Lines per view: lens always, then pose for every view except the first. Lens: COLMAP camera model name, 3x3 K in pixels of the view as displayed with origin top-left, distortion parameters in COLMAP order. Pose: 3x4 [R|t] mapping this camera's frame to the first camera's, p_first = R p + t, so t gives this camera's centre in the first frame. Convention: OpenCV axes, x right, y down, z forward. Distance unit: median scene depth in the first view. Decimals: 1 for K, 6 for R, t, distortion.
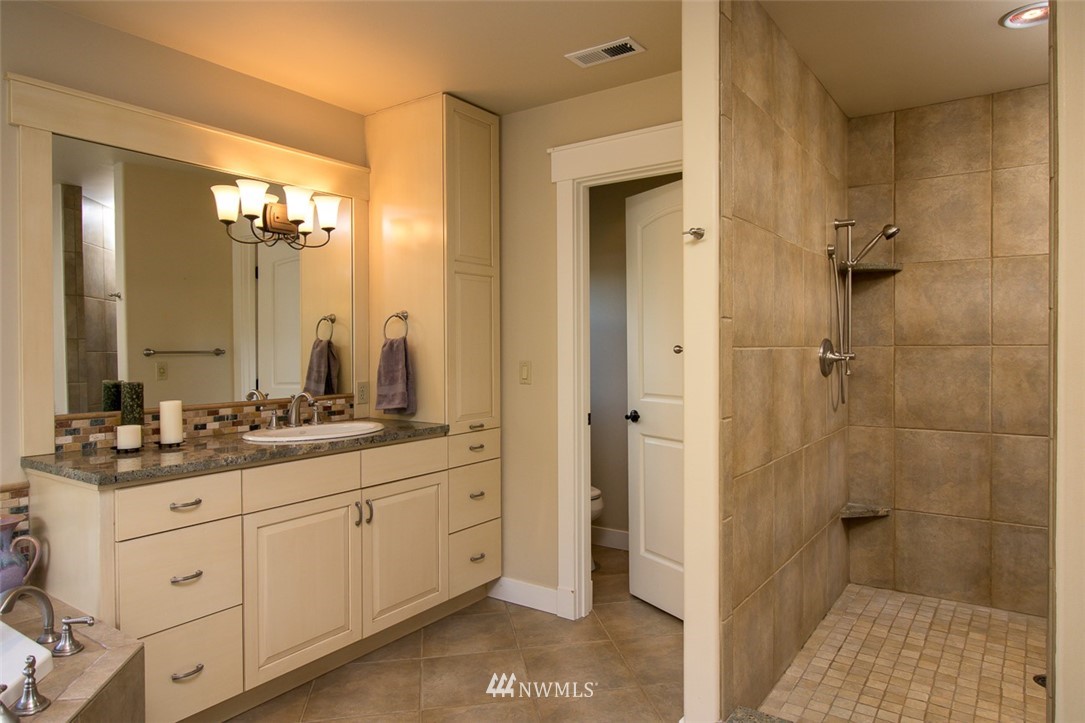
lens RADIAL K [[671.5, 0, 550.4], [0, 671.5, 348.0], [0, 0, 1]] dist [0.004526, 0.001779]
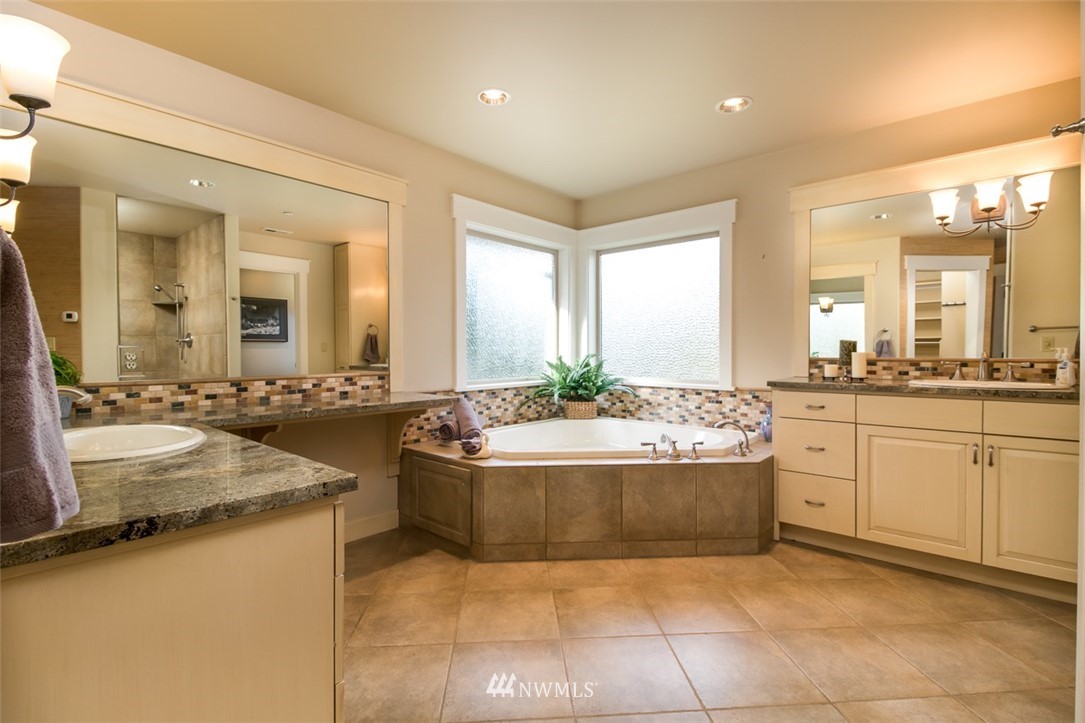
lens RADIAL K [[500.4, 0, 542.5], [0, 500.4, 361.5], [0, 0, 1]] dist [0.000640, -0.000110]
pose [[-0.122928, 0.027431, -0.992036, 0.640657], [0.002917, 0.999624, 0.027280, 0.059032], [0.992411, 0.000460, -0.122962, 0.350817]]
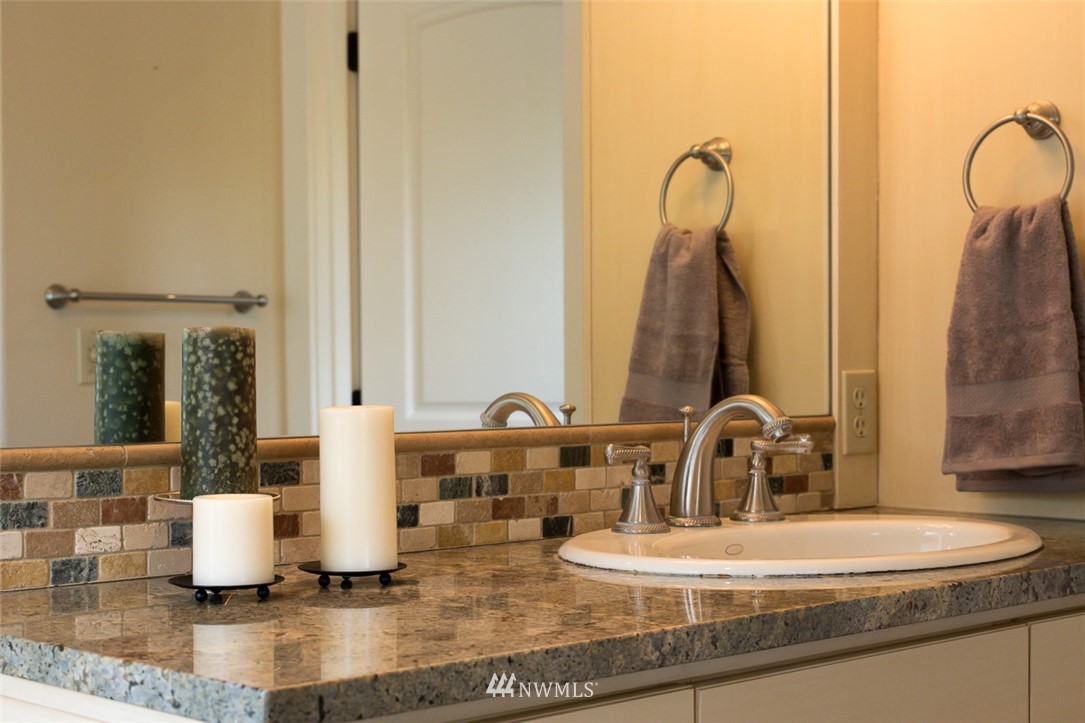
lens RADIAL K [[1873.4, 0, 542.5], [0, 1873.4, 361.5], [0, 0, 1]] dist [0.002049, 0.030301]
pose [[0.981847, 0.002326, -0.189661, -0.319939], [-0.002099, 0.999997, 0.001401, 0.054056], [0.189663, -0.000977, 0.981849, 0.278192]]
